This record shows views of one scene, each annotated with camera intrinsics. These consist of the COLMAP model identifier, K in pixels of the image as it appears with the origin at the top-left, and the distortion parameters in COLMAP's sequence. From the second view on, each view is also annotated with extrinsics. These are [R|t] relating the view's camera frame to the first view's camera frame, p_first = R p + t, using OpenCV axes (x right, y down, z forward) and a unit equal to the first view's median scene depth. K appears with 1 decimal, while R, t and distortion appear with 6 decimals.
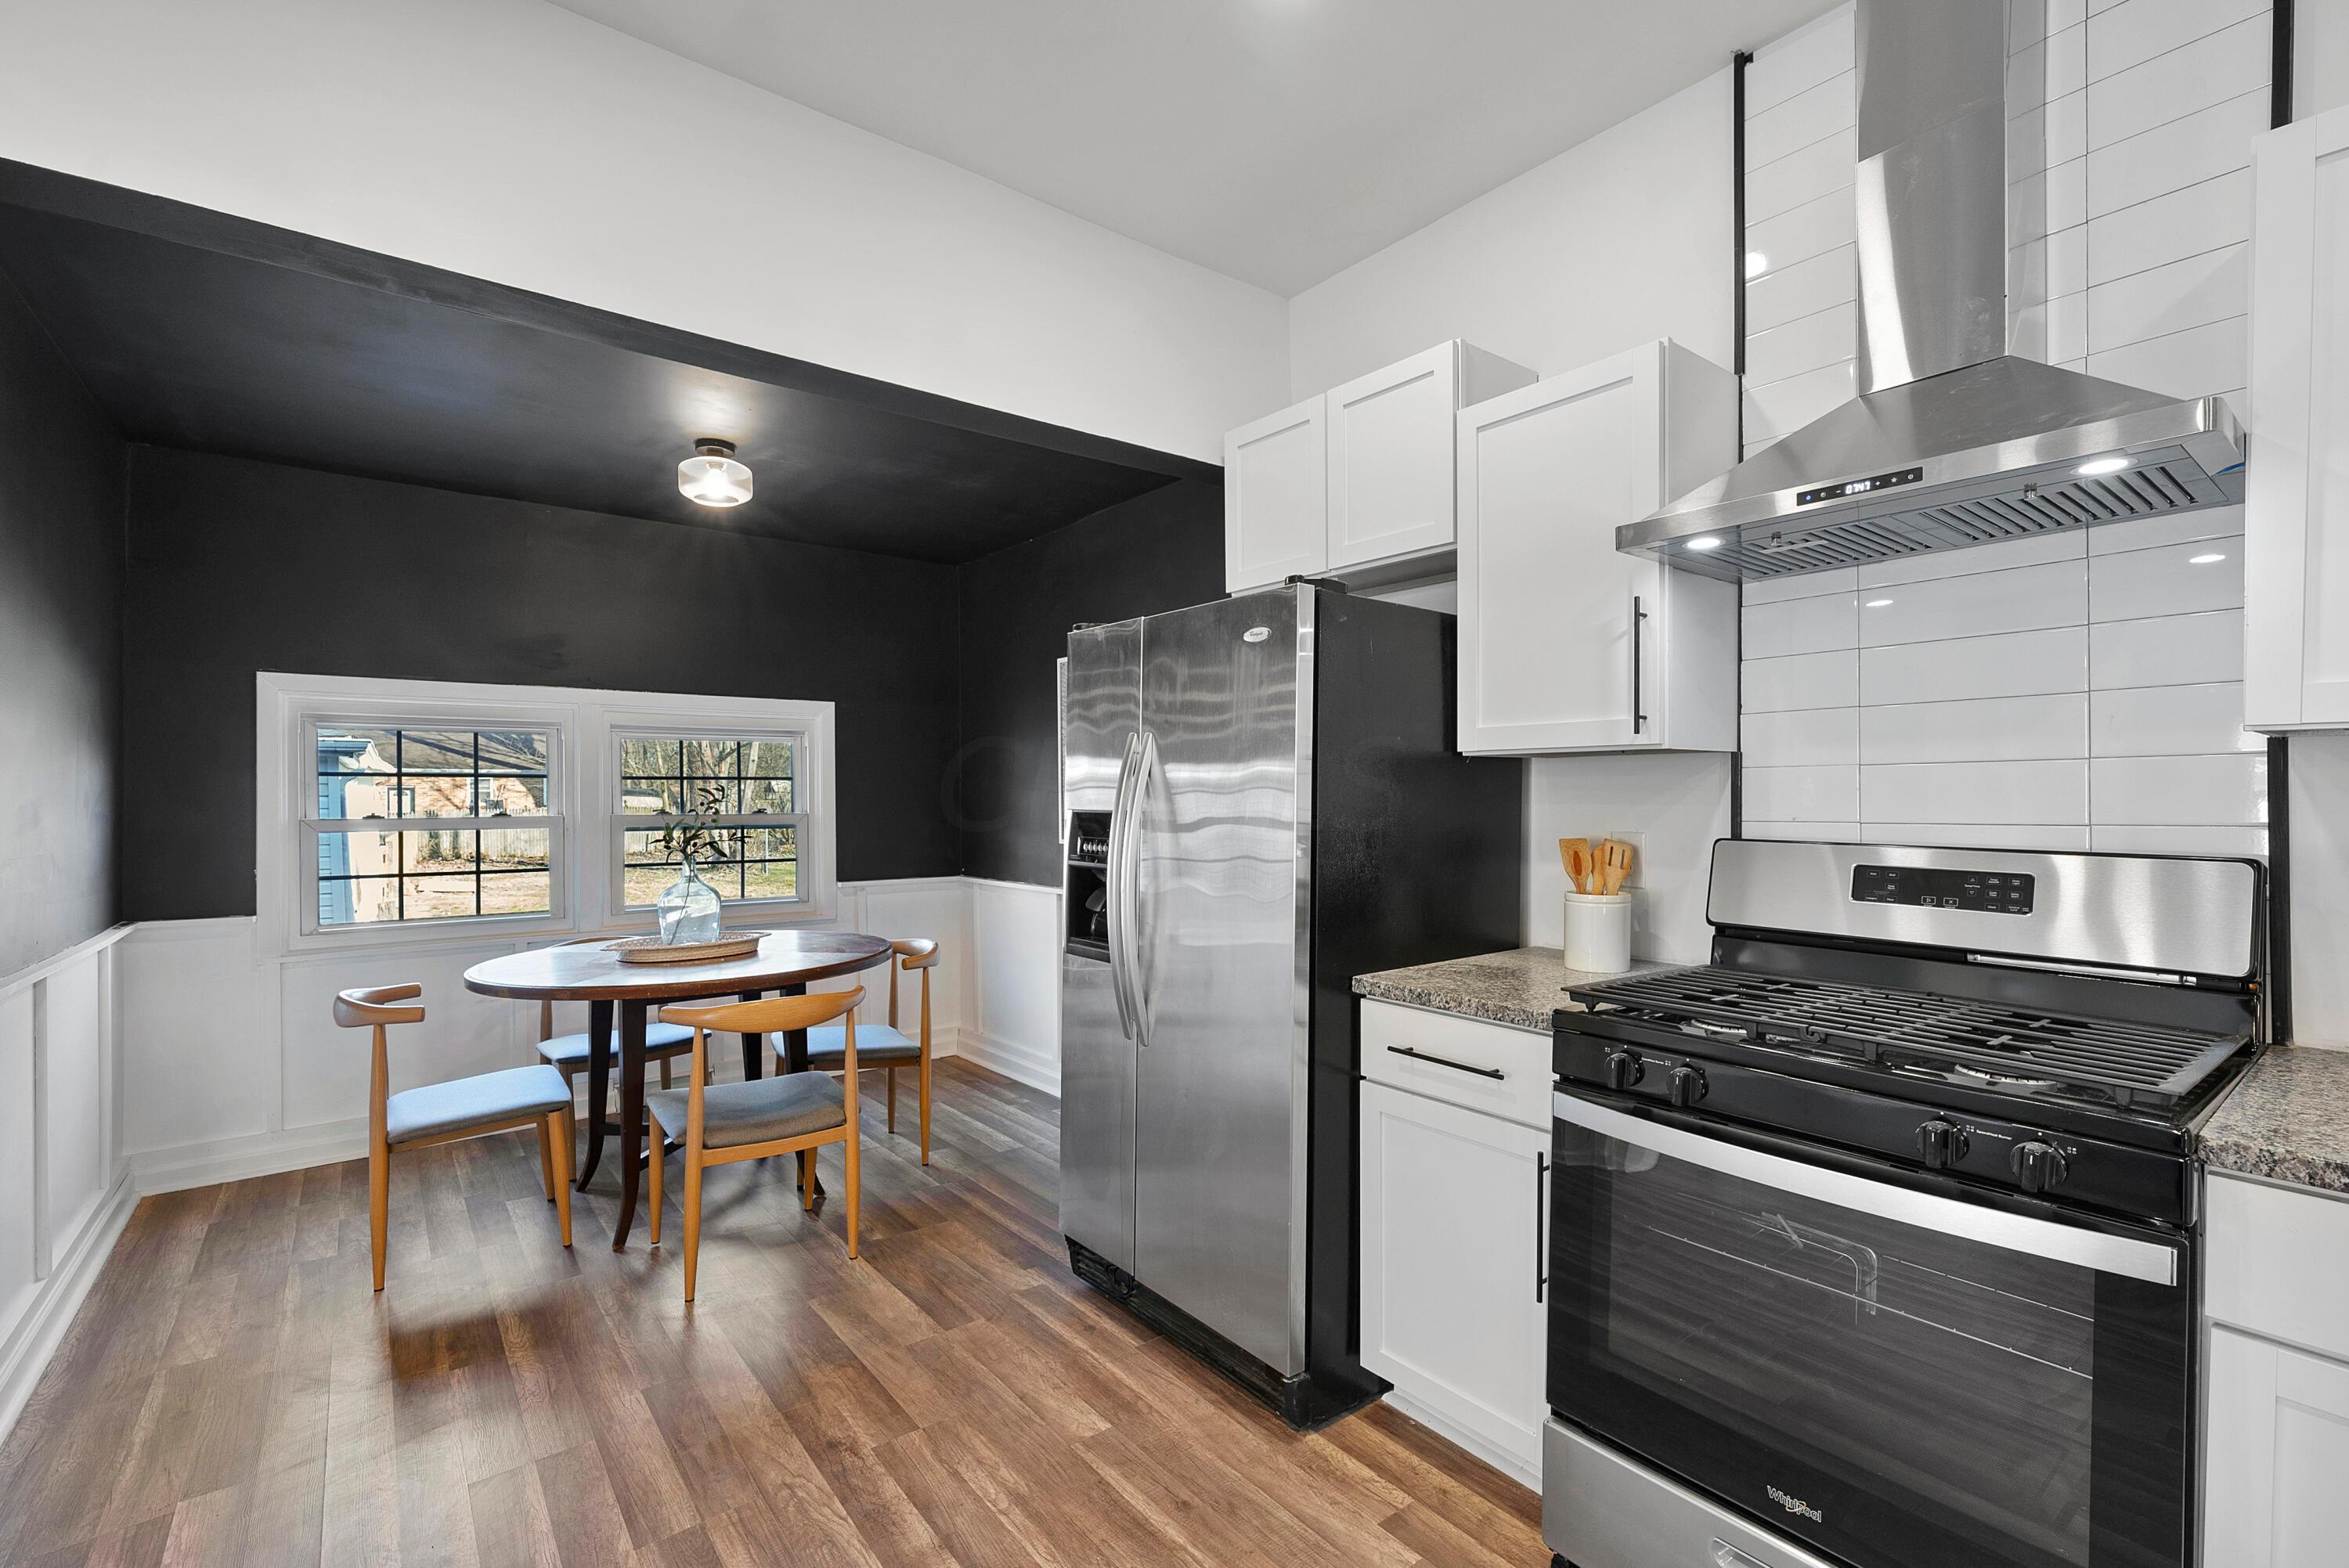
lens RADIAL K [[1049.2, 0, 1172.1], [0, 1049.2, 795.7], [0, 0, 1]] dist [0.001862, 0.000165]
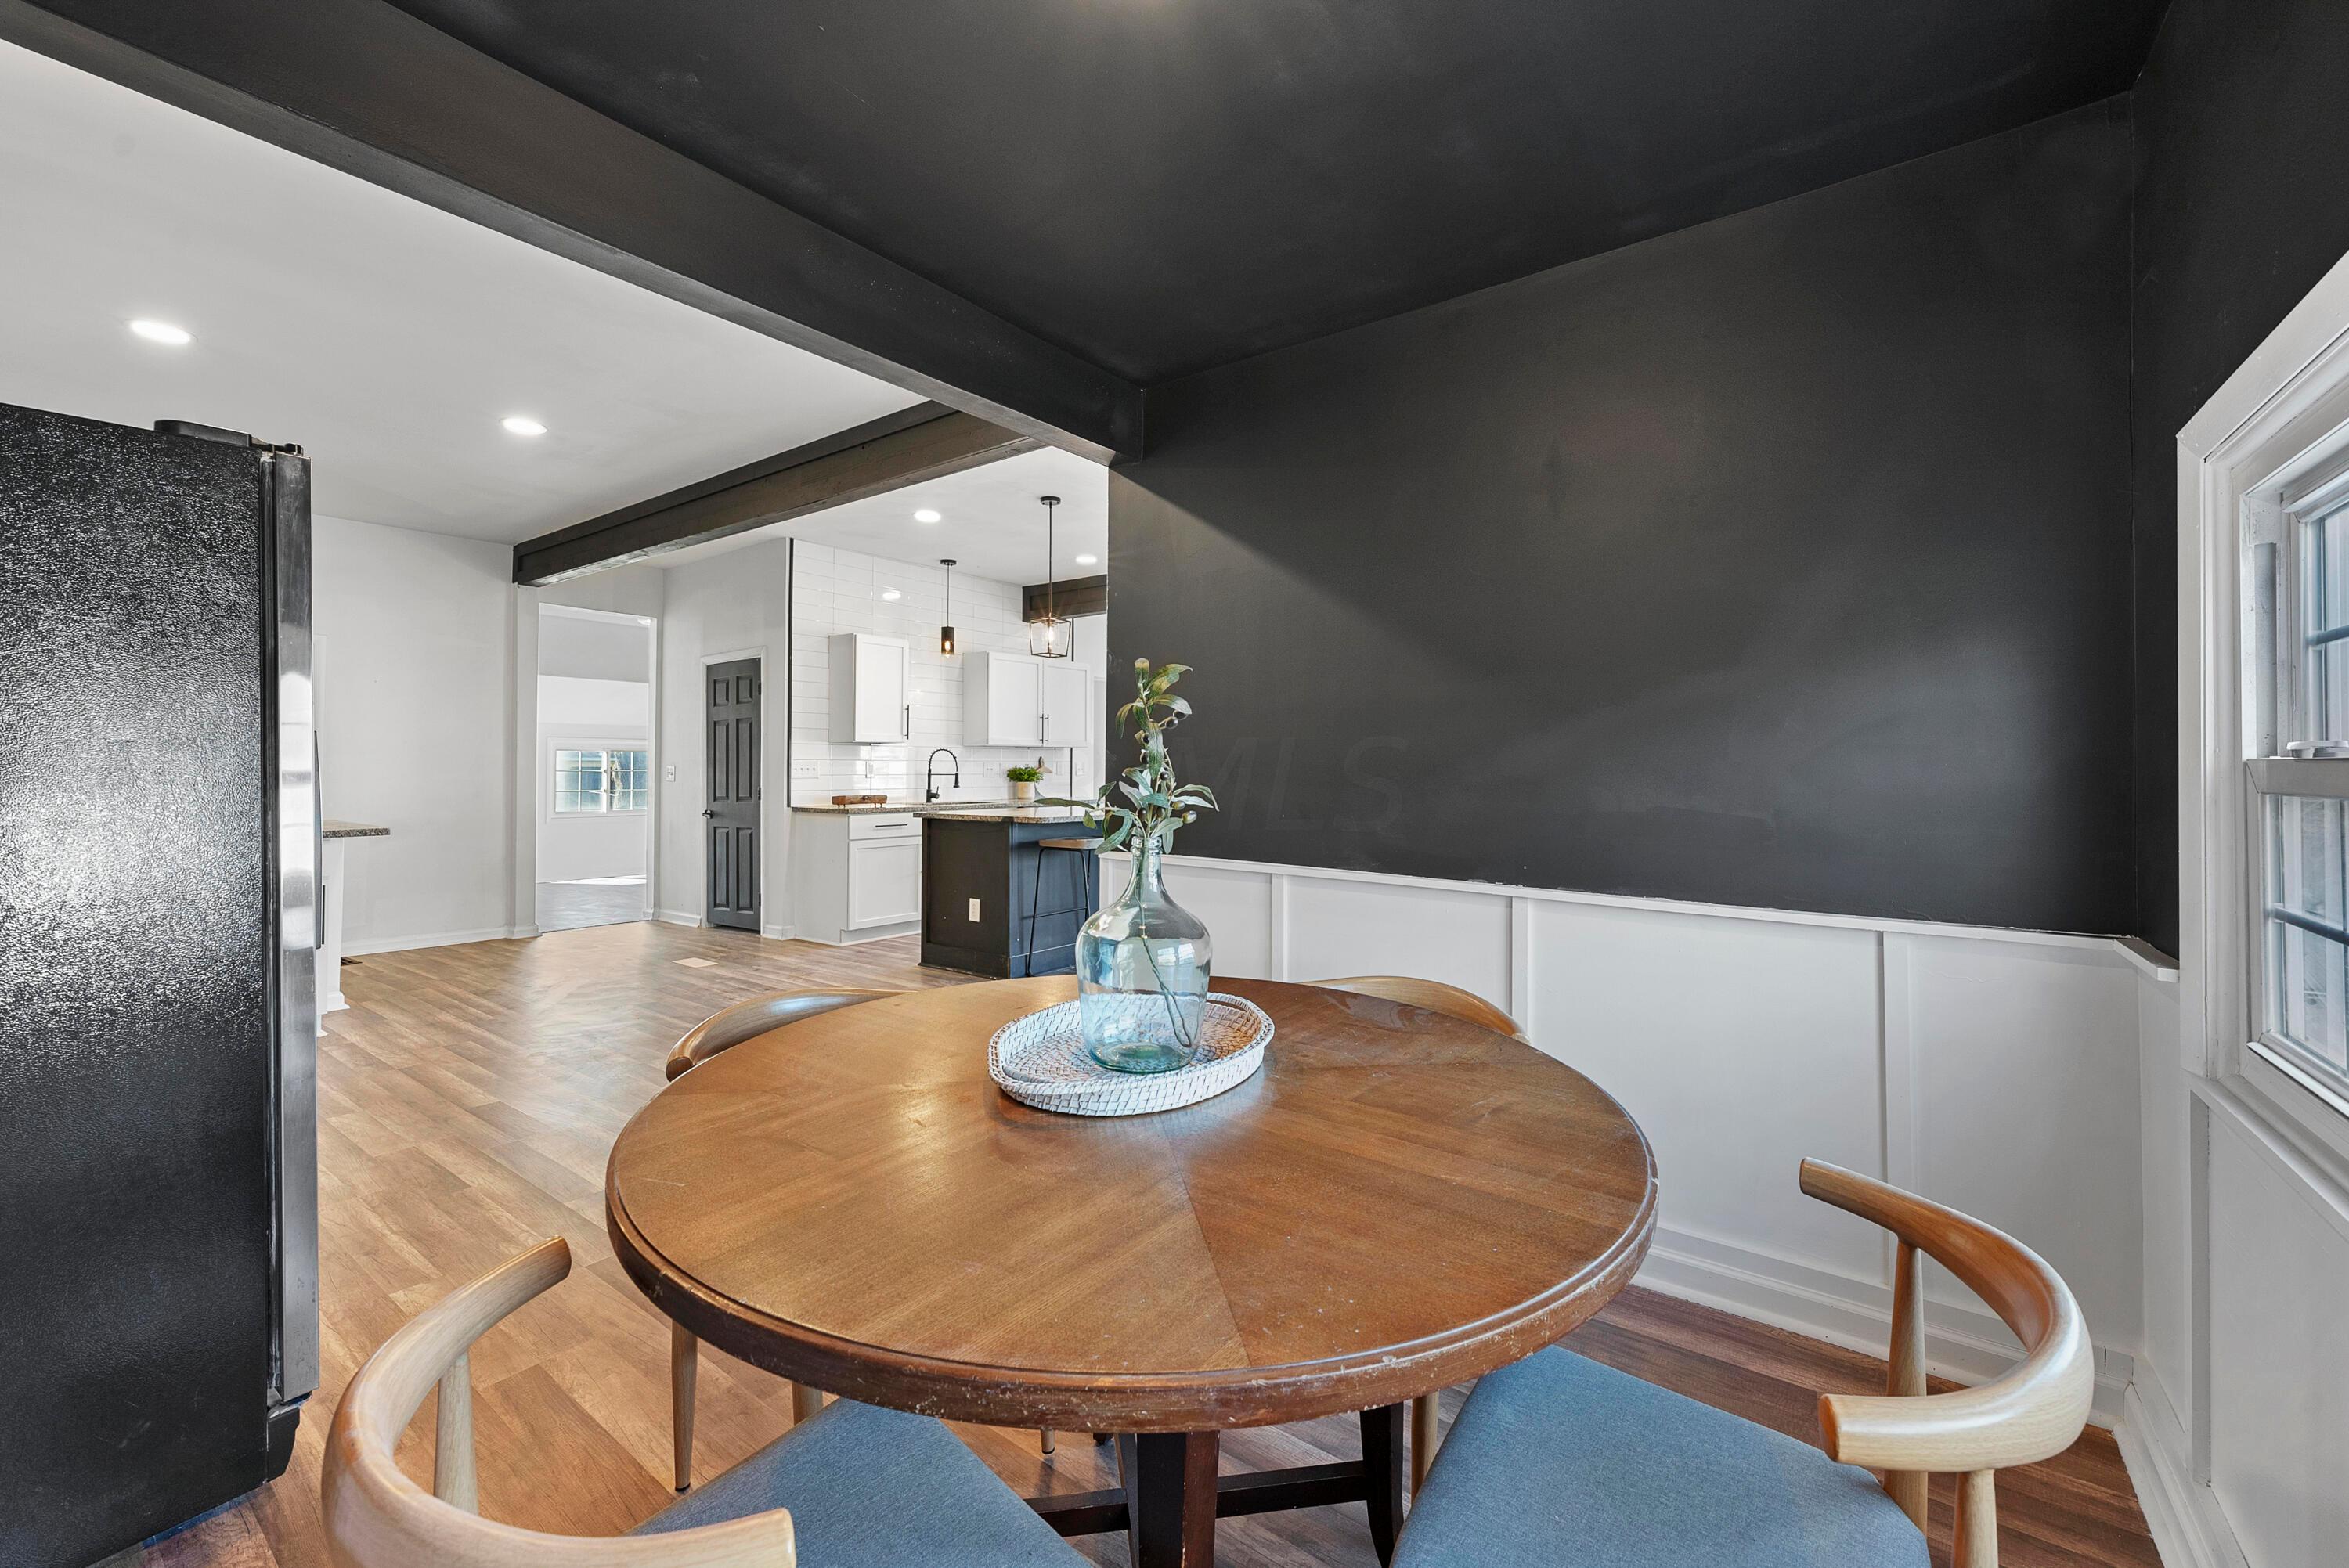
lens RADIAL K [[935.9, 0, 1165.7], [0, 935.9, 766.3], [0, 0, 1]] dist [0.000655, -0.000067]
pose [[-0.963868, 0.001868, -0.266375, -0.528500], [0.000487, 0.999986, 0.005250, 0.034899], [0.266381, 0.004931, -0.963855, 1.958361]]
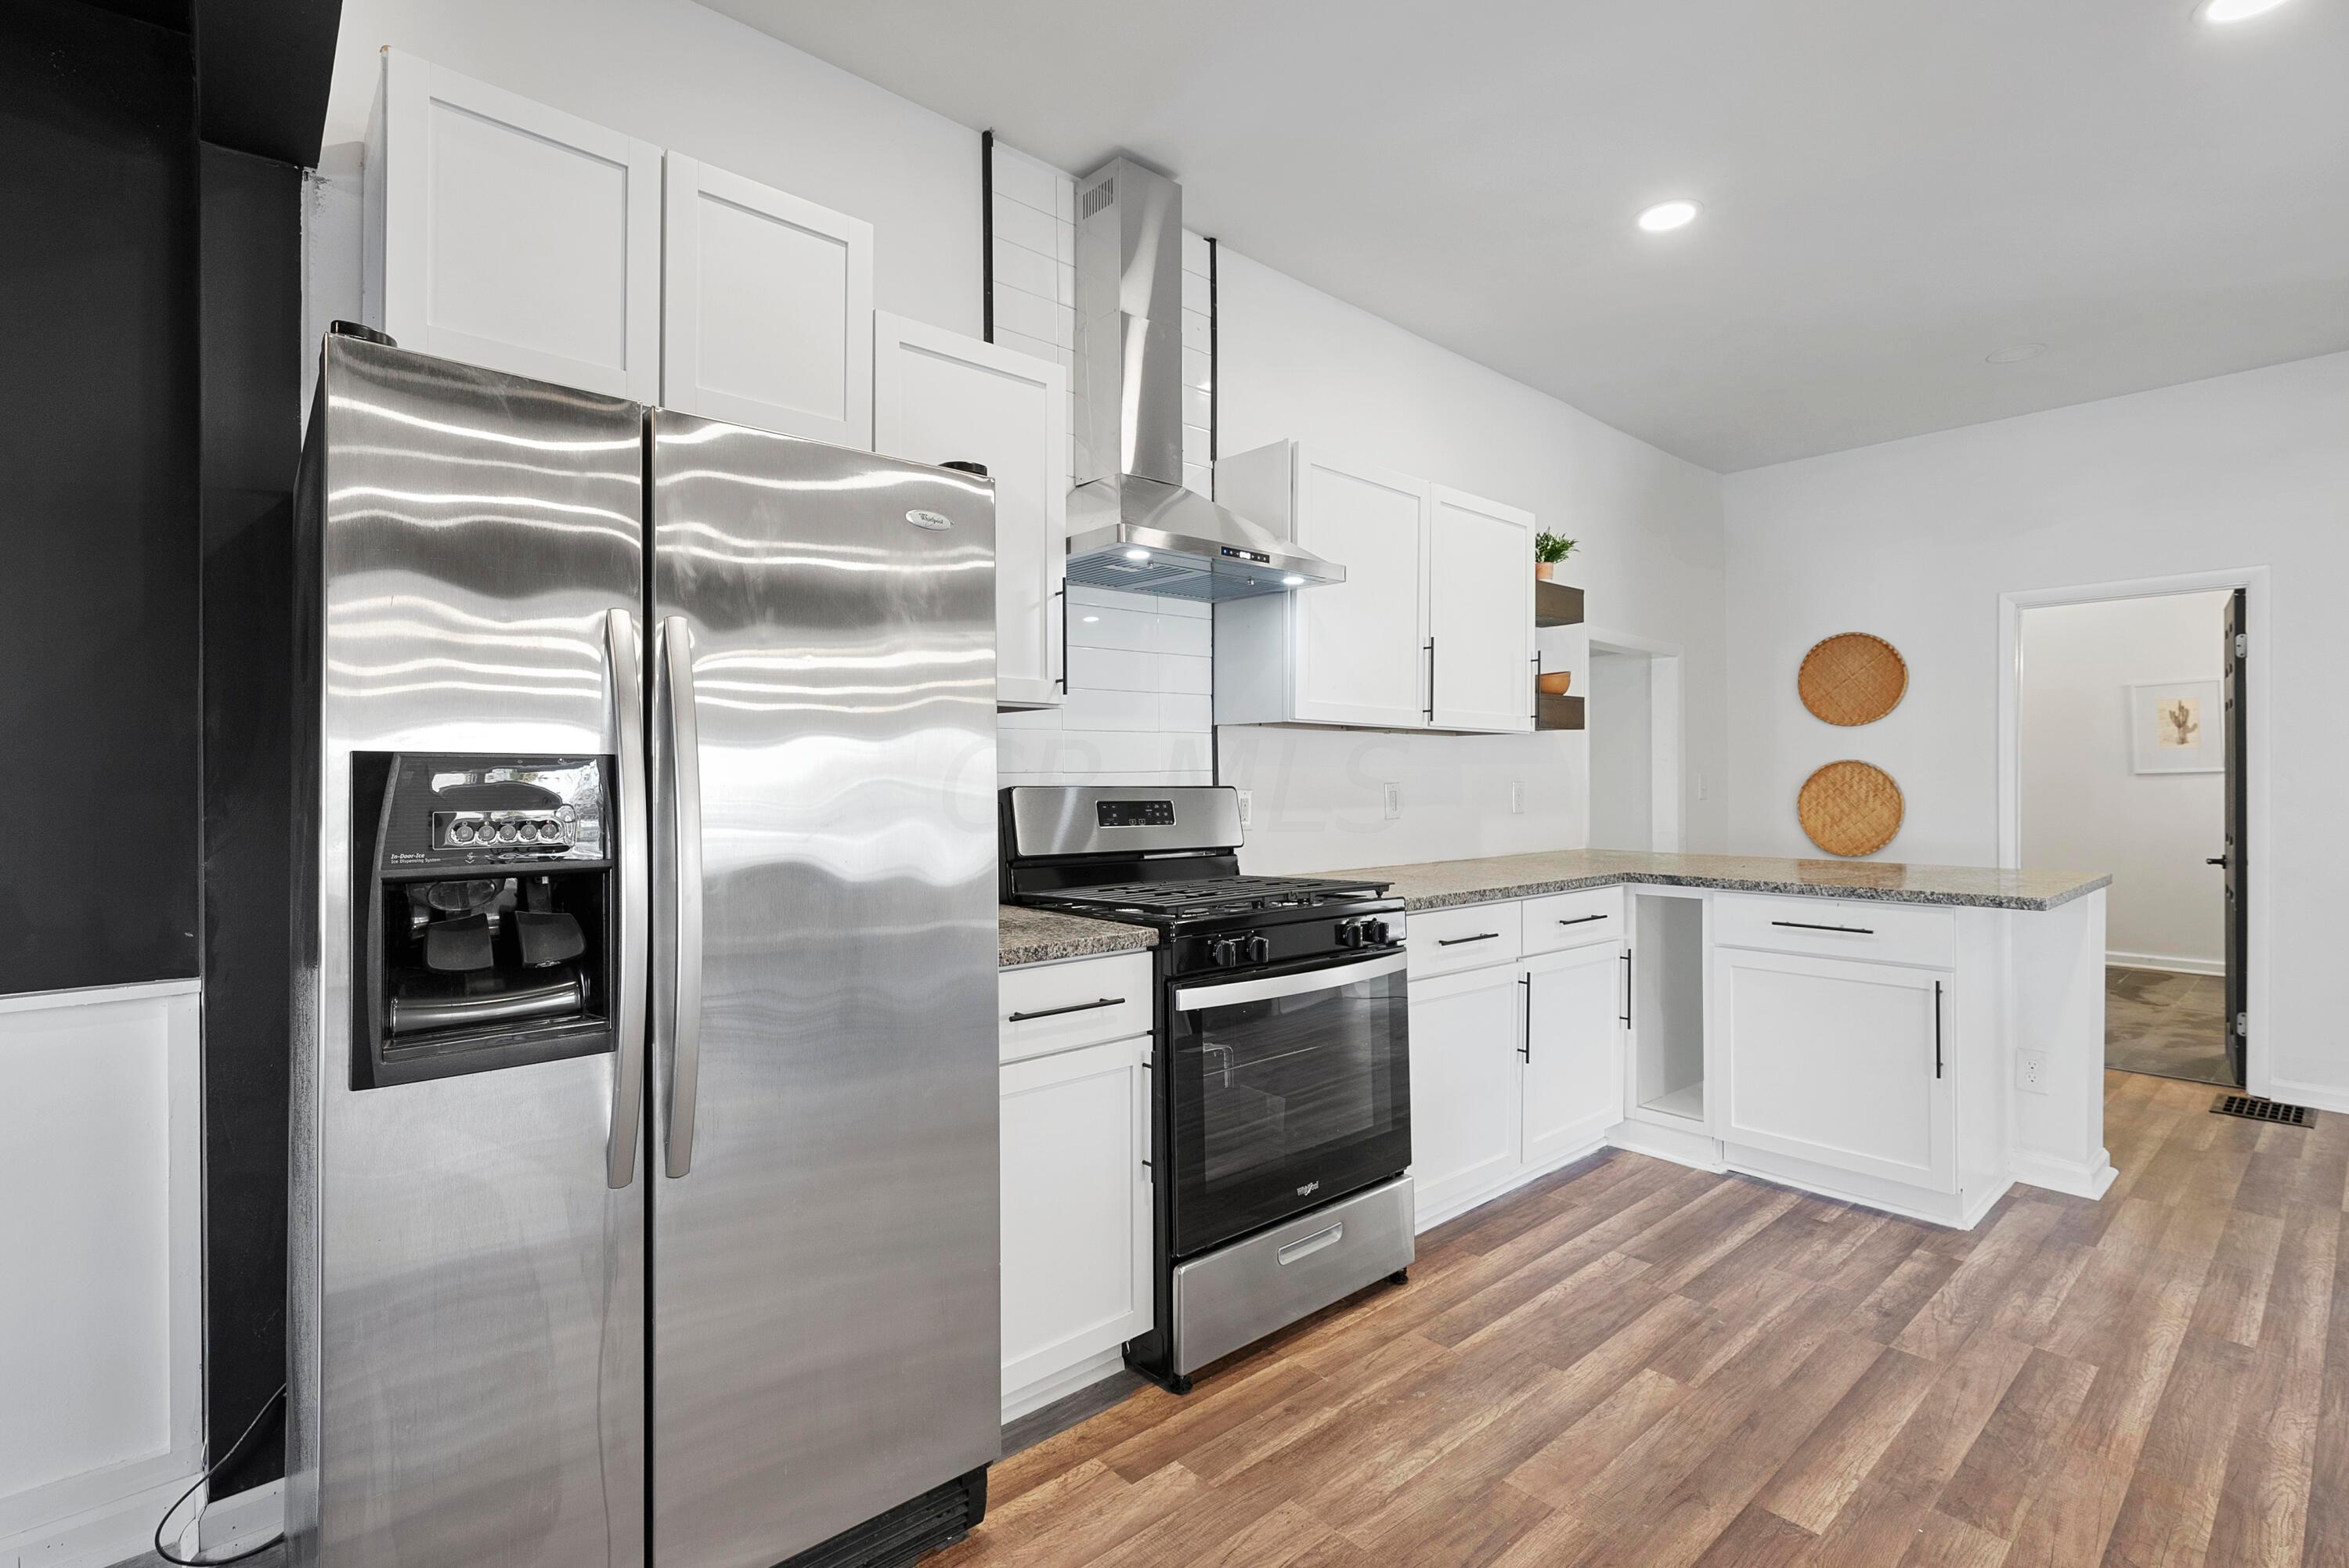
lens RADIAL K [[1087.2, 0, 1186.2], [0, 1087.2, 774.3], [0, 0, 1]] dist [0.005769, -0.000127]
pose [[-0.076493, 0.006626, 0.997048, -0.645598], [0.007053, 0.999956, -0.006104, 0.032247], [-0.997045, 0.006565, -0.076537, 0.803697]]
